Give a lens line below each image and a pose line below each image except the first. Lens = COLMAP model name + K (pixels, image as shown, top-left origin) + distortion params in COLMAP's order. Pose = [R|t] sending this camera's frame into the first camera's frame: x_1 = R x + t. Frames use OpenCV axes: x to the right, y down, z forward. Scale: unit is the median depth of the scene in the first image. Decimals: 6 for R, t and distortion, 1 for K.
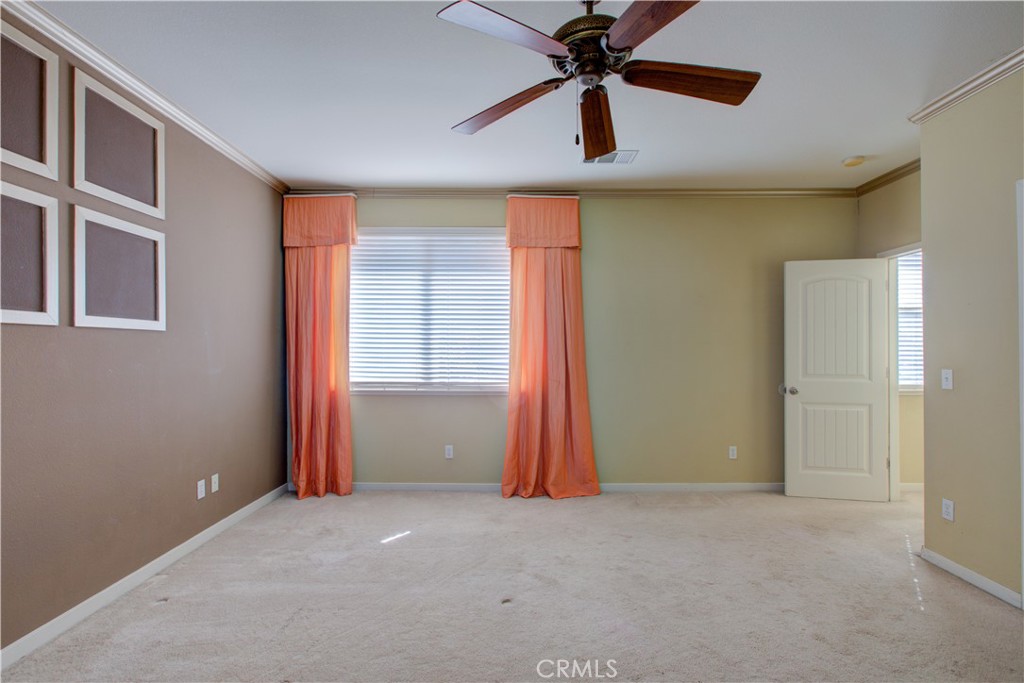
lens RADIAL K [[469.9, 0, 509.1], [0, 469.9, 348.1], [0, 0, 1]] dist [-0.008327, 0.004106]
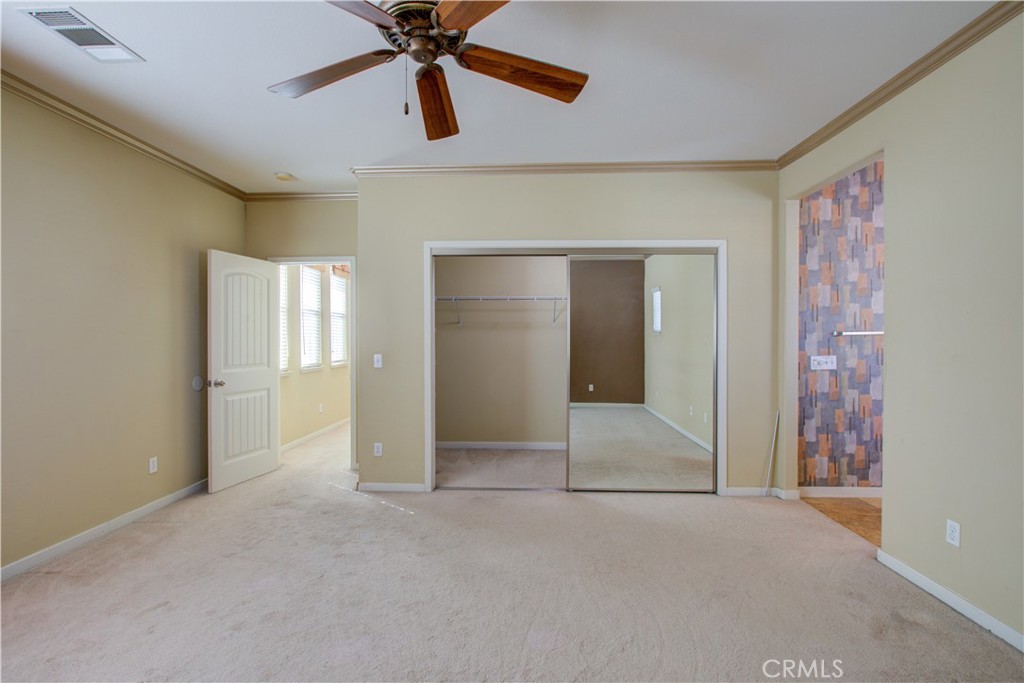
lens RADIAL K [[469.9, 0, 509.9], [0, 469.9, 340.3], [0, 0, 1]] dist [-0.008327, 0.004106]
pose [[0.039150, -0.003713, 0.999226, -0.370501], [-0.000301, 0.999993, 0.003727, -0.002366], [-0.999233, -0.000447, 0.039148, 0.379081]]
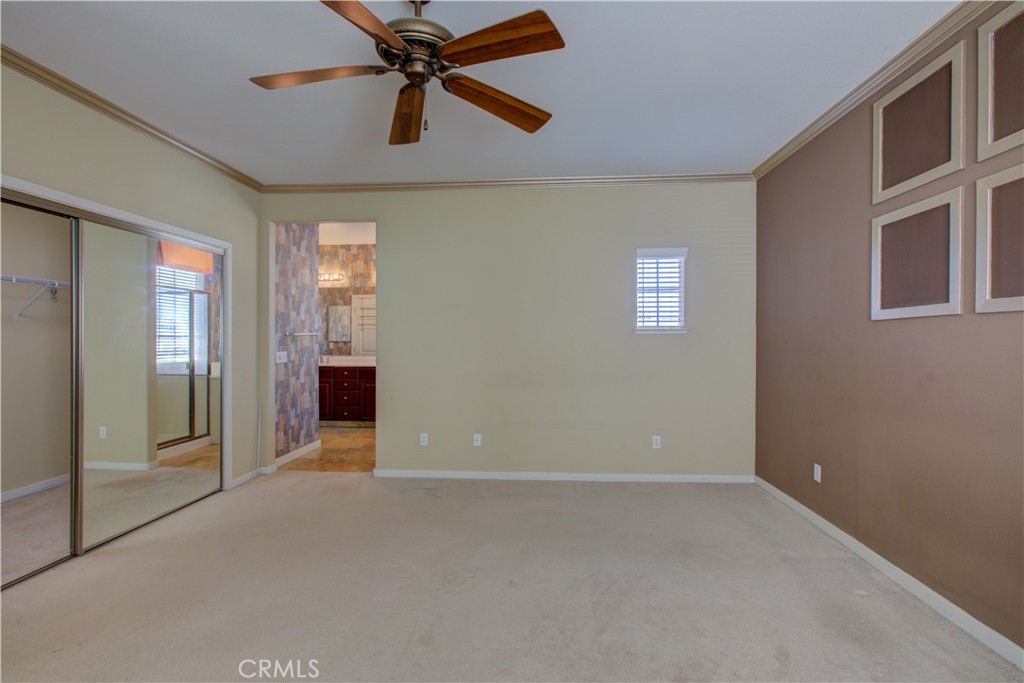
lens RADIAL K [[469.9, 0, 516.6], [0, 469.9, 342.3], [0, 0, 1]] dist [-0.008327, 0.004106]
pose [[-0.998470, 0.000420, 0.055292, -0.039370], [0.000680, 0.999989, 0.004685, 0.003398], [-0.055289, 0.004715, -0.998459, 0.973740]]
